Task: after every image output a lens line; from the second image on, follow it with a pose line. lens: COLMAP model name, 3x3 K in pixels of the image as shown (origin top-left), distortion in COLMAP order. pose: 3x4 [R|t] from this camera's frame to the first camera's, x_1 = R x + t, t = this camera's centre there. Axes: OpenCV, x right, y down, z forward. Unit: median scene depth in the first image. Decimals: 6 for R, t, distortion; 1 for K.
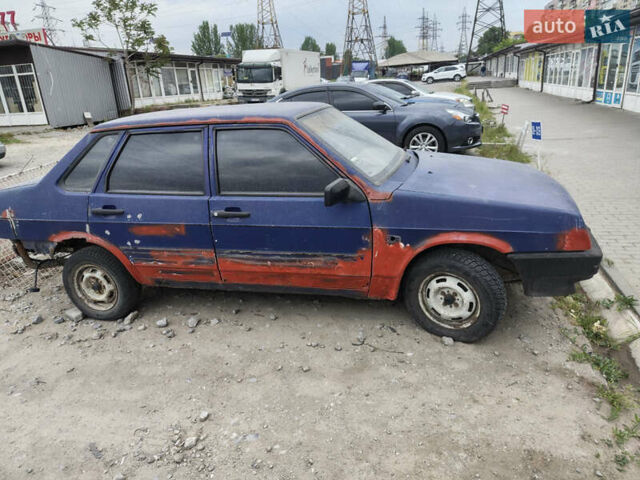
lens RADIAL K [[444.0, 0, 320.0], [0, 444.0, 240.0], [0, 0, 1]] dist [0.006820, 0.000740]
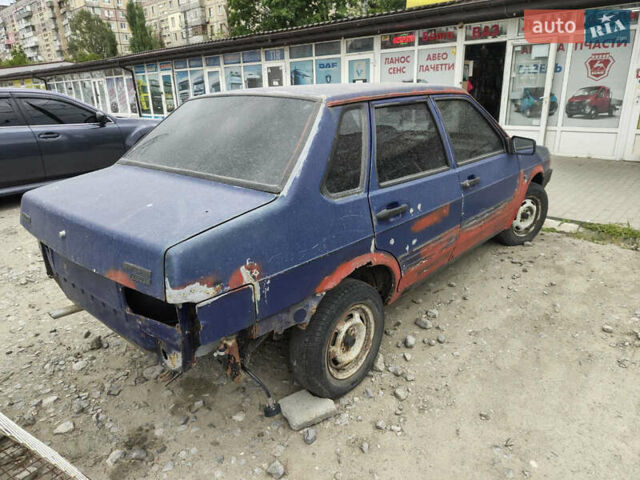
lens RADIAL K [[444.0, 0, 320.0], [0, 444.0, 240.0], [0, 0, 1]] dist [0.006820, 0.000740]
pose [[0.446498, -0.234713, 0.863452, -1.153308], [0.295332, 0.949563, 0.105402, -0.130085], [-0.844641, 0.207943, 0.493296, 0.749094]]
